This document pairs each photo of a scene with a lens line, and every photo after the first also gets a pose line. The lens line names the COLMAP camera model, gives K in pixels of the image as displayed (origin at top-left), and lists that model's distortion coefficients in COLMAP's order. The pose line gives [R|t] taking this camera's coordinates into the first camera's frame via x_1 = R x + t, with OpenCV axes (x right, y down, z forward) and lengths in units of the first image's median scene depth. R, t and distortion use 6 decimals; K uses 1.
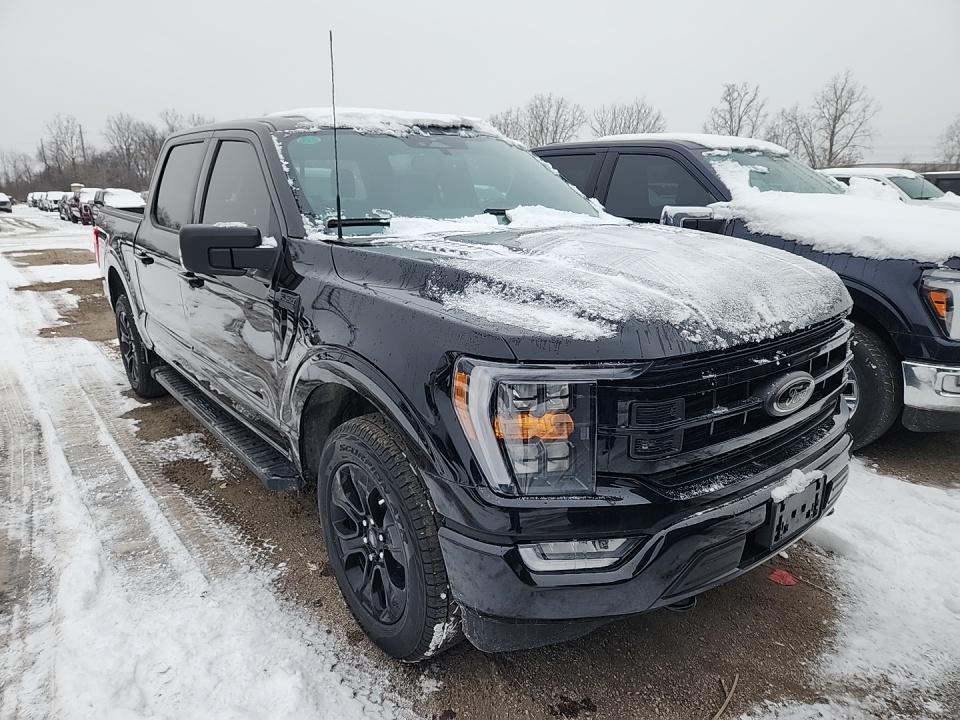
lens RADIAL K [[644.2, 0, 480.0], [0, 644.2, 360.0], [0, 0, 1]] dist [0.083021, -0.077026]
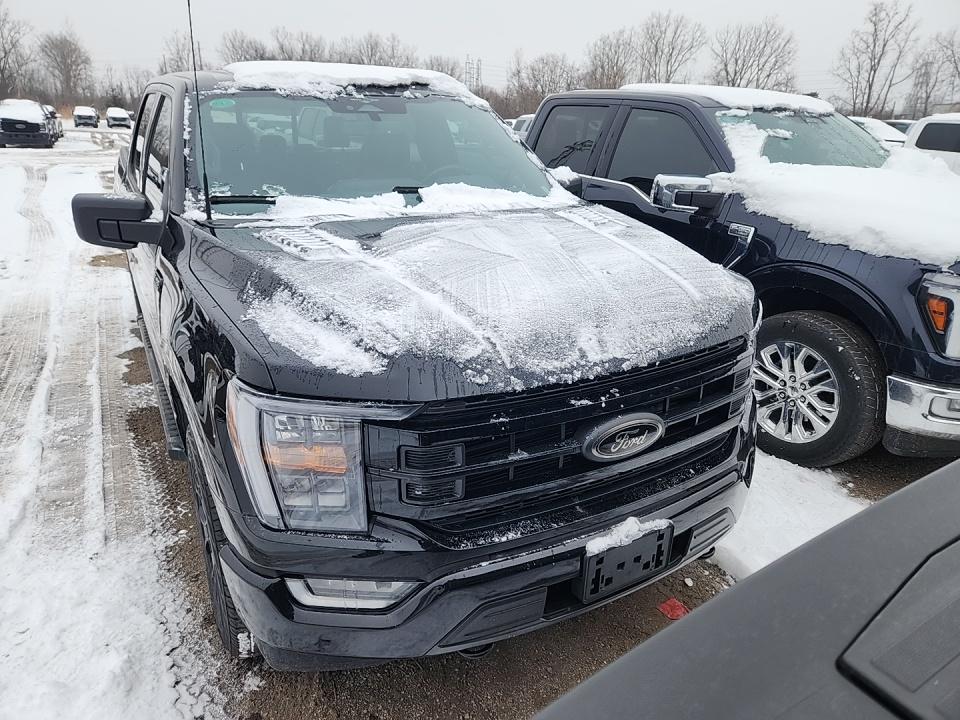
lens RADIAL K [[645.9, 0, 476.8], [0, 645.9, 358.8], [0, 0, 1]] dist [0.077845, -0.065352]
pose [[0.987522, 0.079107, -0.136173, 0.296431], [-0.065064, 0.992377, 0.104661, -0.102649], [0.143414, -0.094495, 0.985141, 0.082900]]
